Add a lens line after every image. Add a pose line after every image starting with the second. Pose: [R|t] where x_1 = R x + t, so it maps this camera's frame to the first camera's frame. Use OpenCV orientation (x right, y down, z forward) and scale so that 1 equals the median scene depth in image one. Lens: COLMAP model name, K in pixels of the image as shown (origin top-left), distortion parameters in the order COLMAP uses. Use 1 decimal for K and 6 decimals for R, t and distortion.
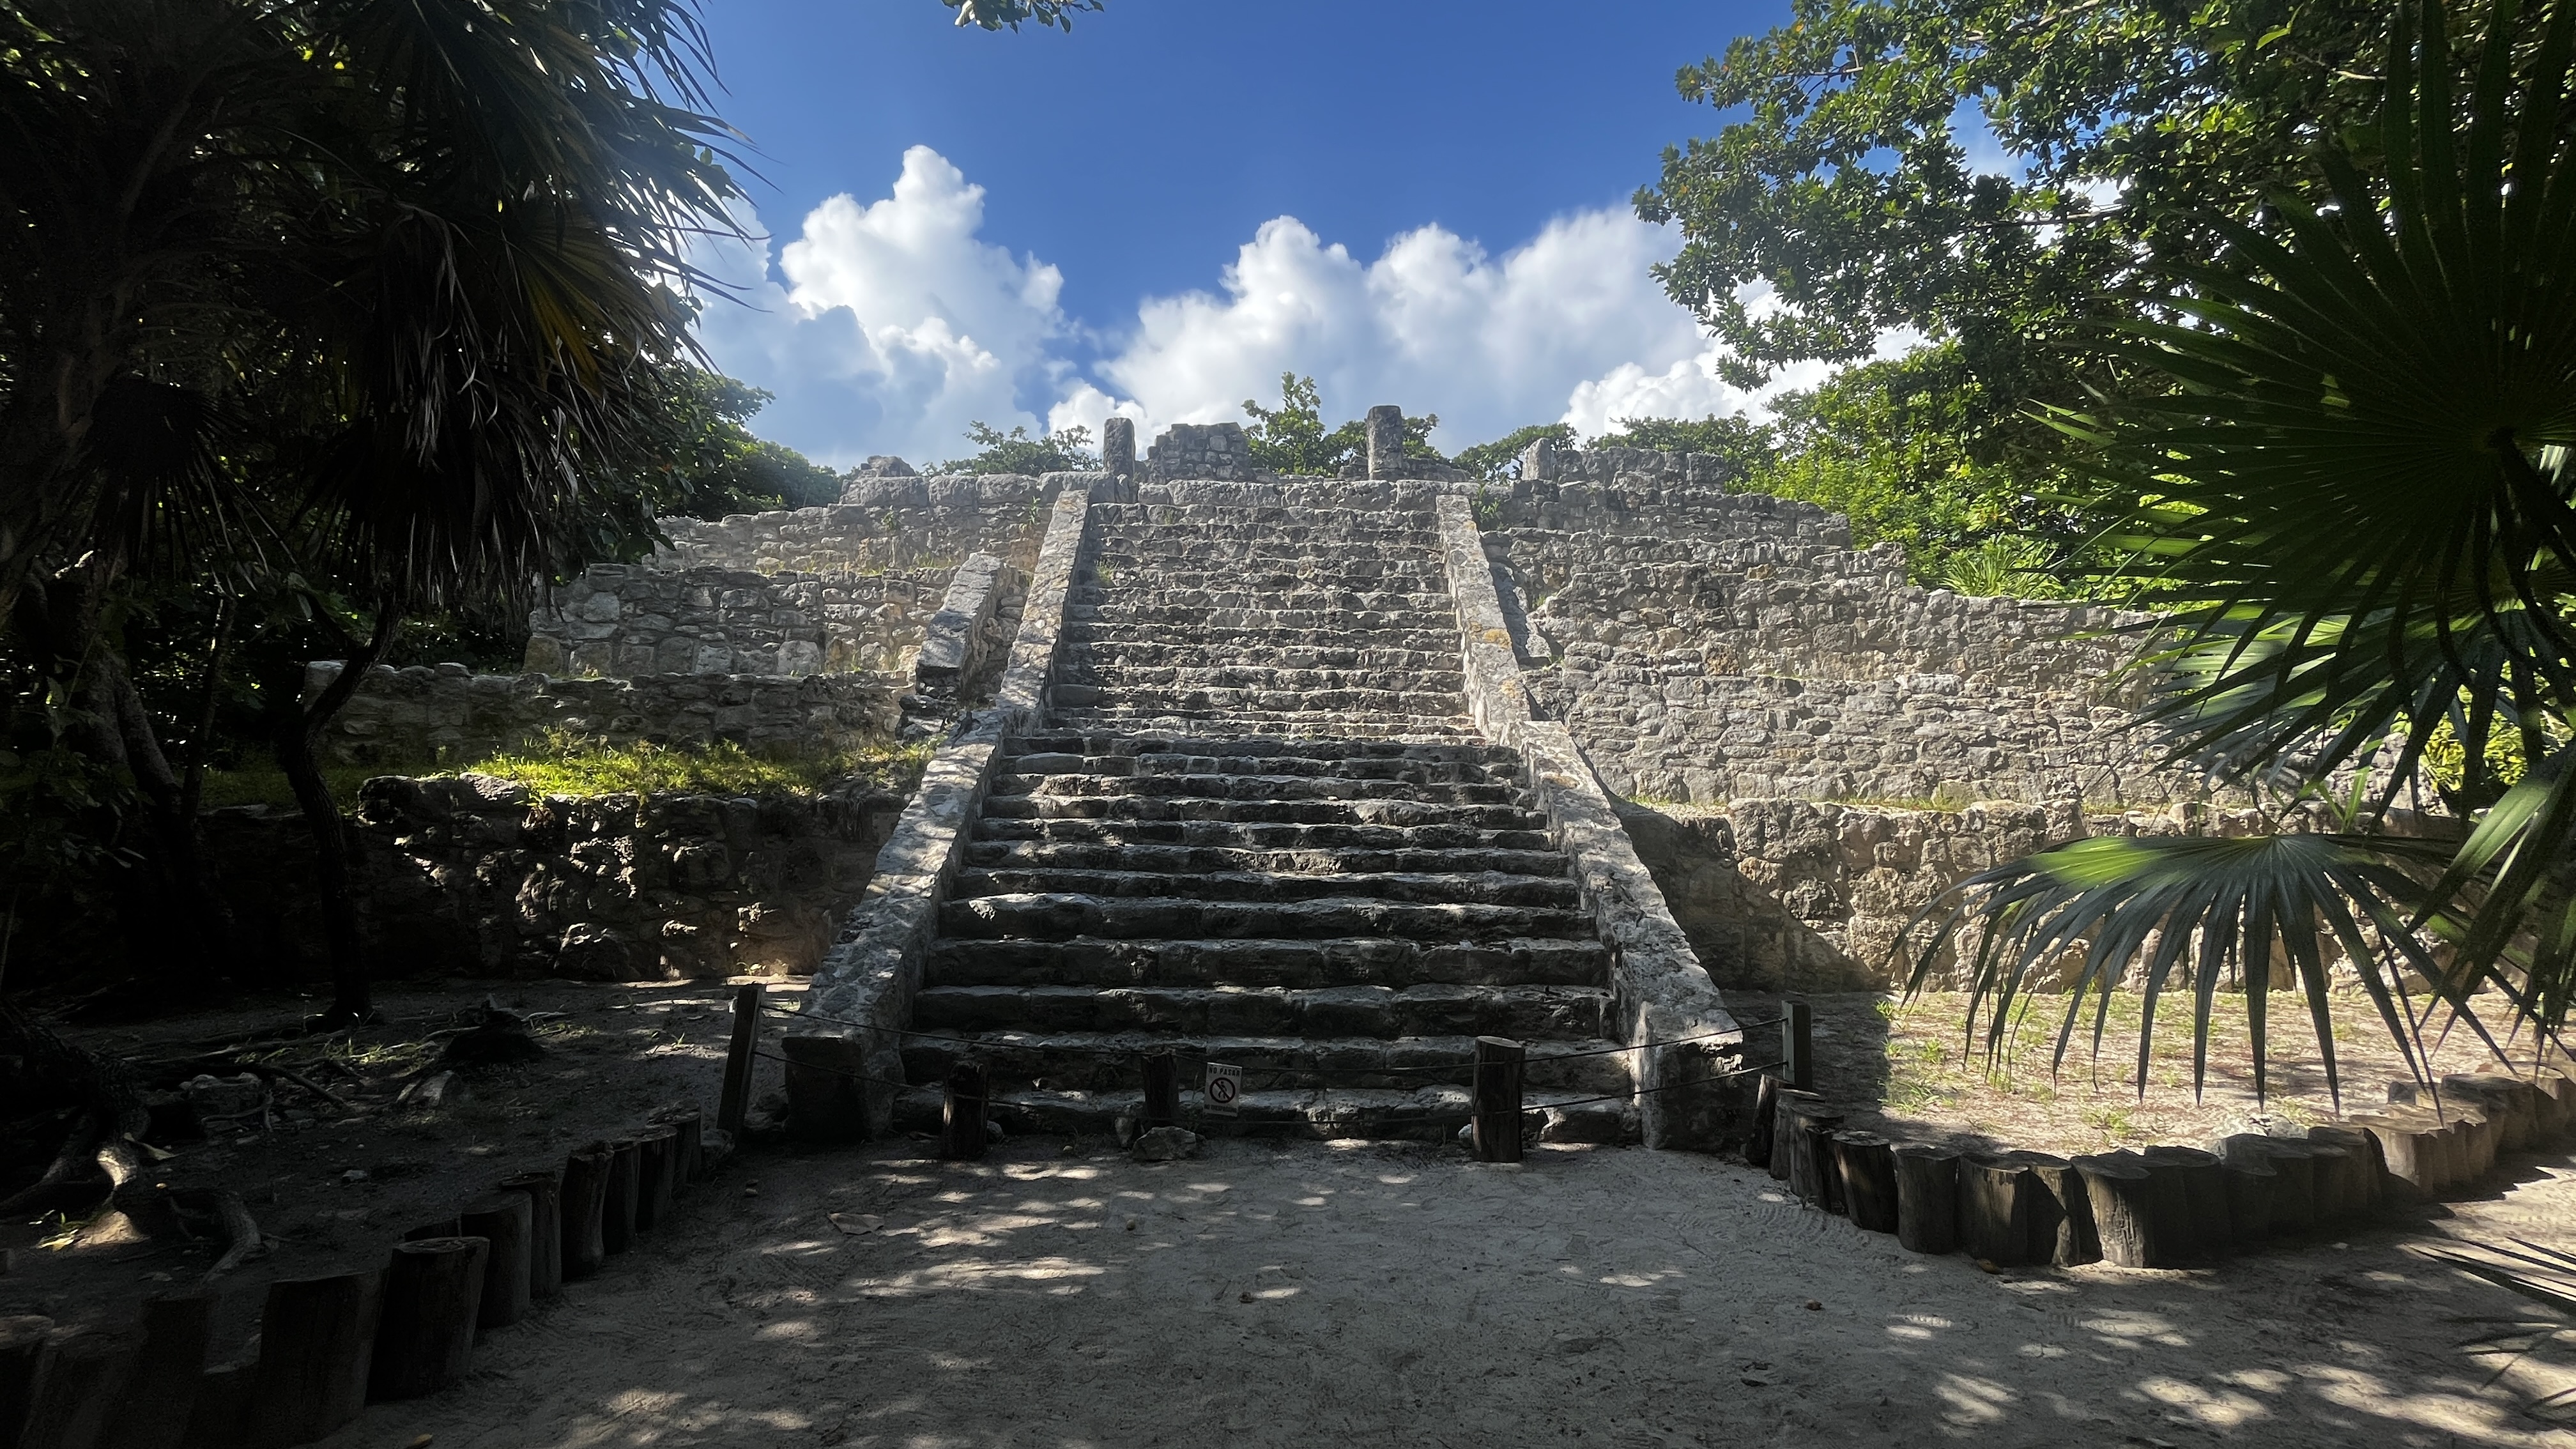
lens RADIAL K [[1027.4, 0, 1286.6], [0, 1027.4, 732.9], [0, 0, 1]] dist [0.000008, -0.000037]
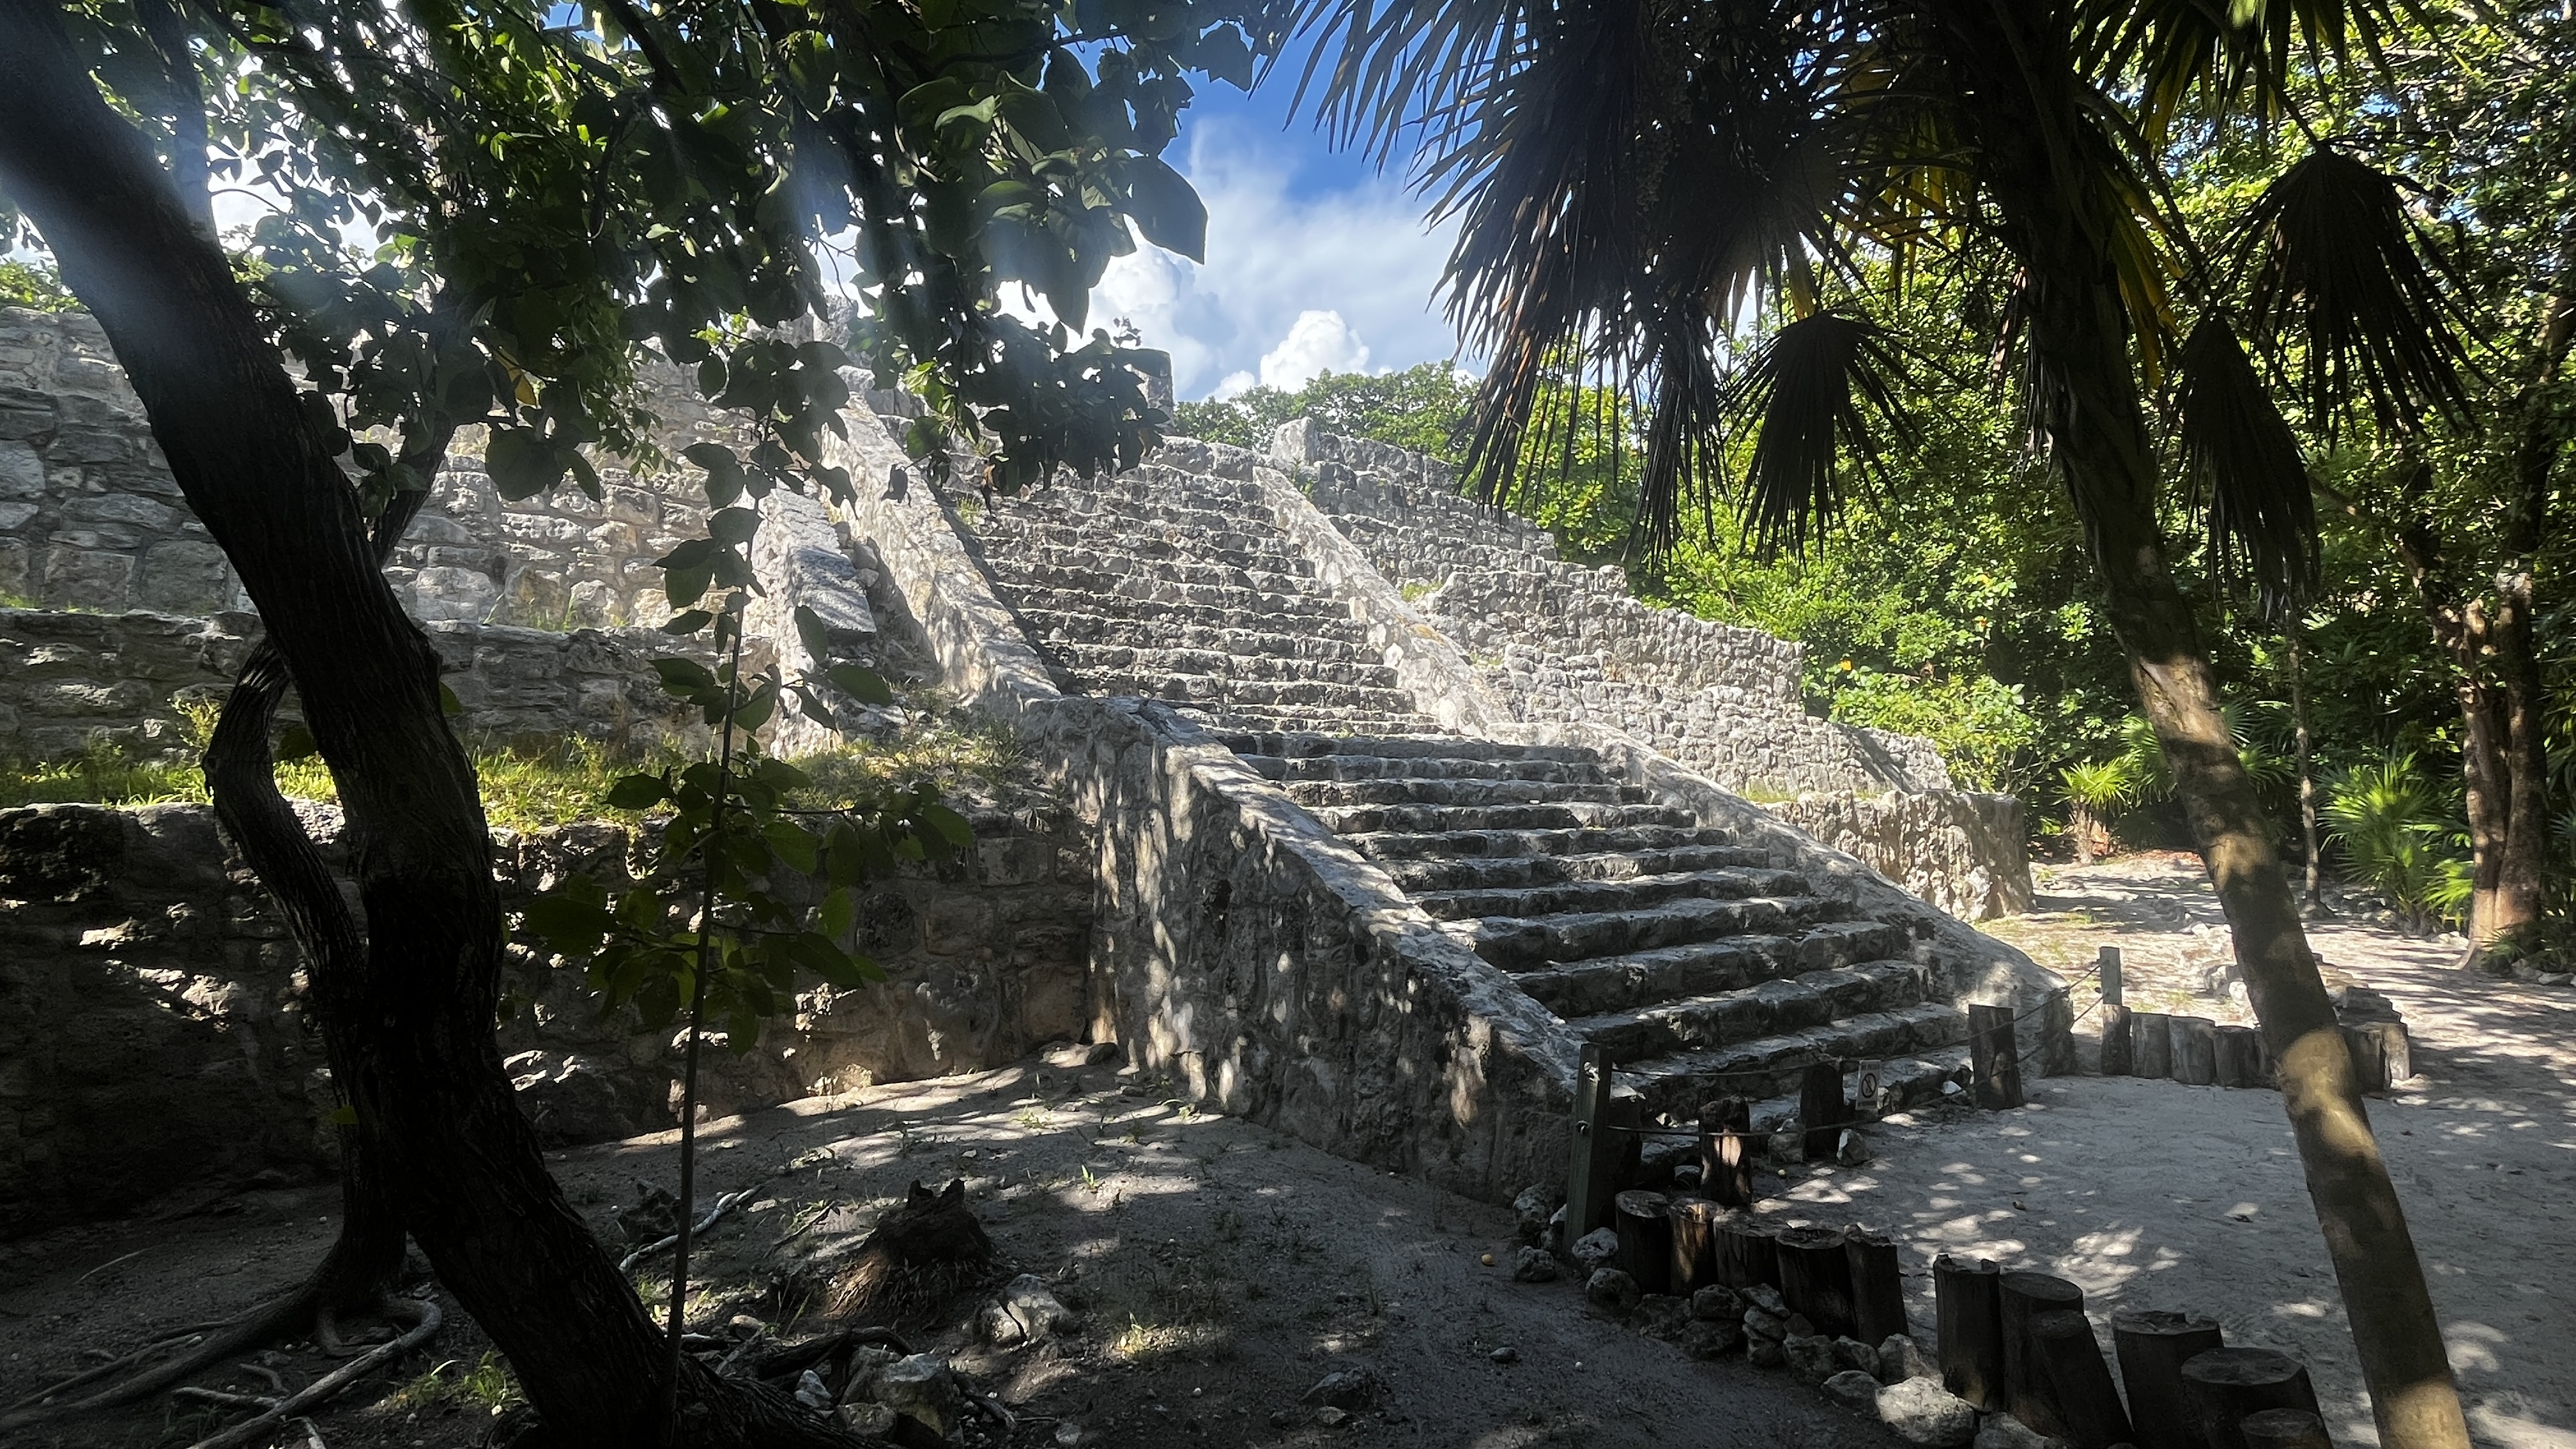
lens RADIAL K [[1199.6, 0, 1276.7], [0, 1199.6, 734.9], [0, 0, 1]] dist [-0.005197, -0.000336]
pose [[0.815154, 0.008703, 0.579179, -0.611303], [-0.012285, 0.999922, 0.002265, 0.001546], [-0.579114, -0.008962, 0.815197, 0.181239]]
